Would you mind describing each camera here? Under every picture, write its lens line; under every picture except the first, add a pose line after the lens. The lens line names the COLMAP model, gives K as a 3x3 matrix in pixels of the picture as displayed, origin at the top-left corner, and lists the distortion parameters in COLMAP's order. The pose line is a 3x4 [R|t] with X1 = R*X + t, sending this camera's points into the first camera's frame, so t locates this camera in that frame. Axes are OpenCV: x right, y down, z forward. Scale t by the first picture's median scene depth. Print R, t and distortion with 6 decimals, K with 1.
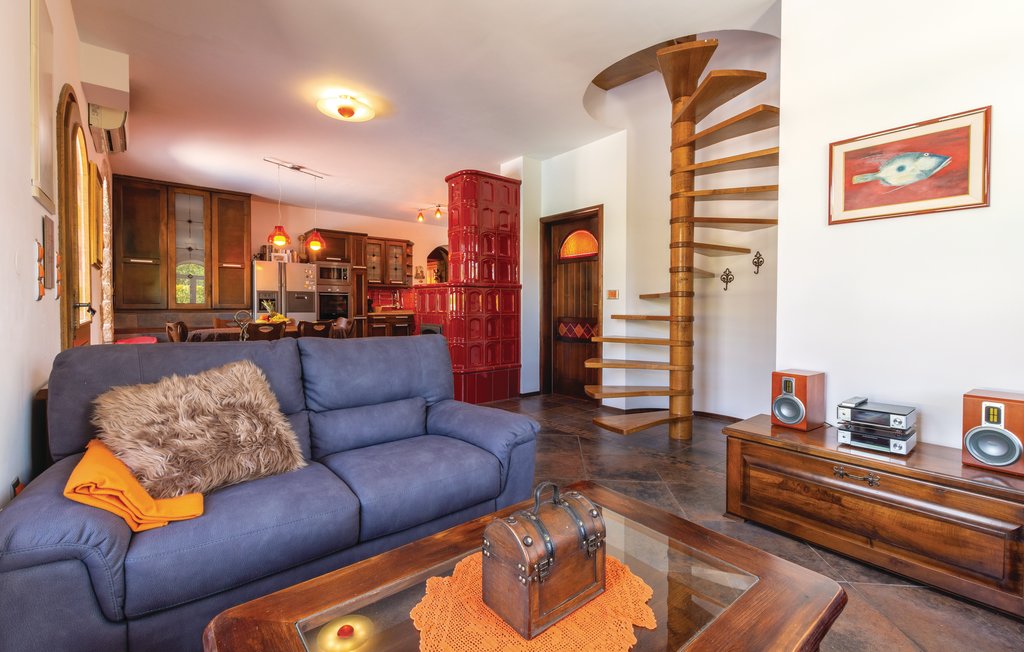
lens RADIAL K [[446.7, 0, 511.7], [0, 446.7, 326.9], [0, 0, 1]] dist [0.005478, 0.000564]
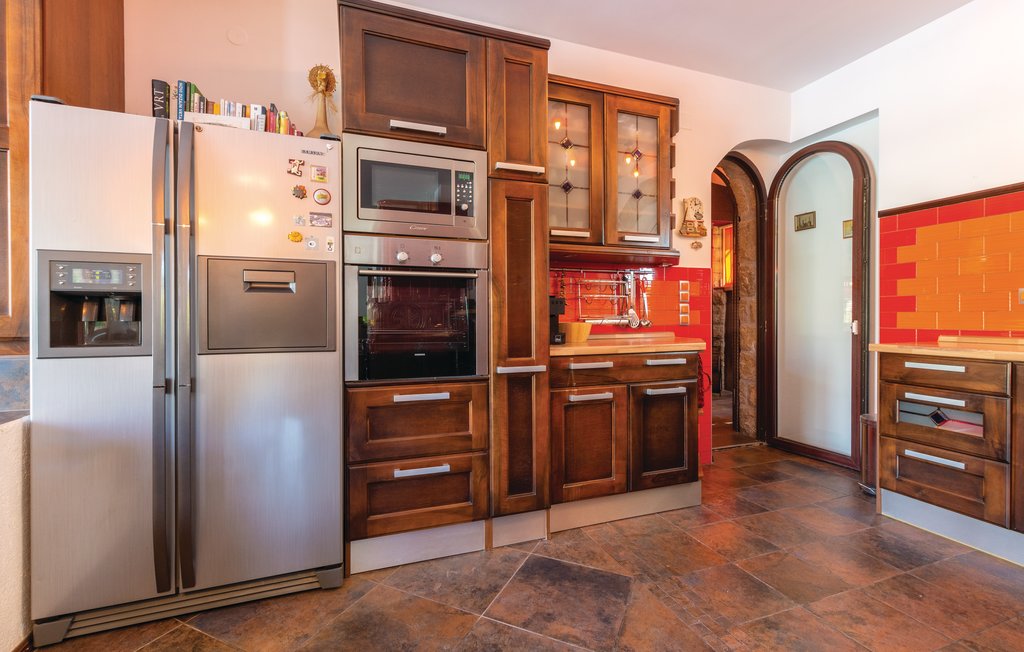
lens RADIAL K [[446.7, 0, 512.0], [0, 446.7, 319.4], [0, 0, 1]] dist [0.005478, 0.000564]
pose [[0.940013, -0.014869, -0.340814, -0.244032], [0.000658, 0.999127, -0.041777, -0.036101], [0.341137, 0.039047, 0.939202, 0.719355]]
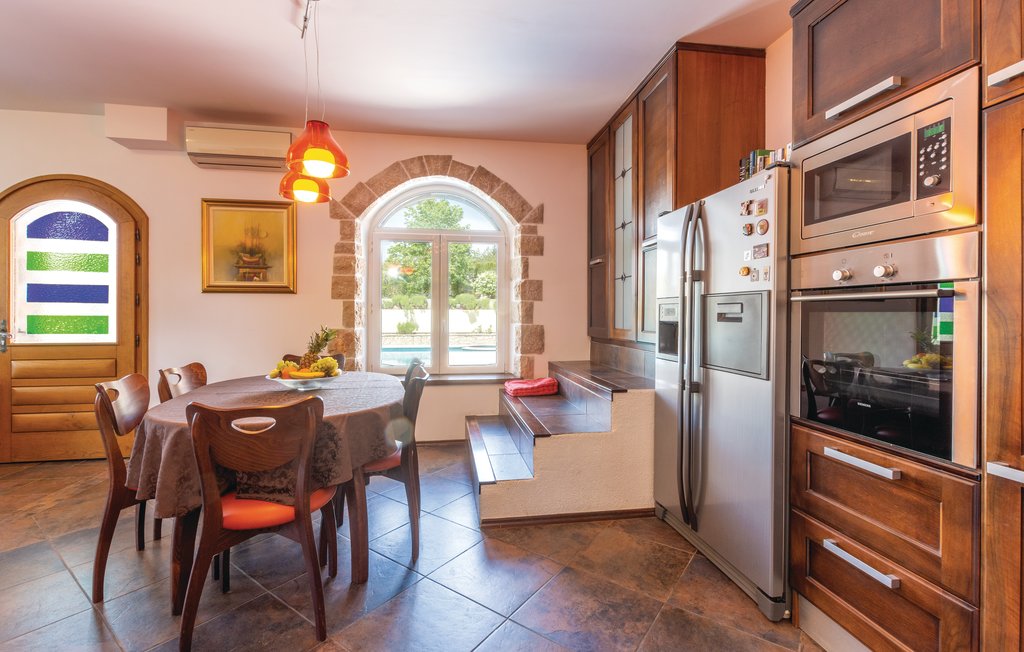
lens RADIAL K [[446.7, 0, 511.2], [0, 446.7, 319.3], [0, 0, 1]] dist [0.005478, 0.000564]
pose [[-0.511021, -0.008283, -0.859528, -0.156900], [-0.050649, 0.998506, 0.020490, -0.055762], [0.858074, 0.054005, -0.510678, 0.882223]]
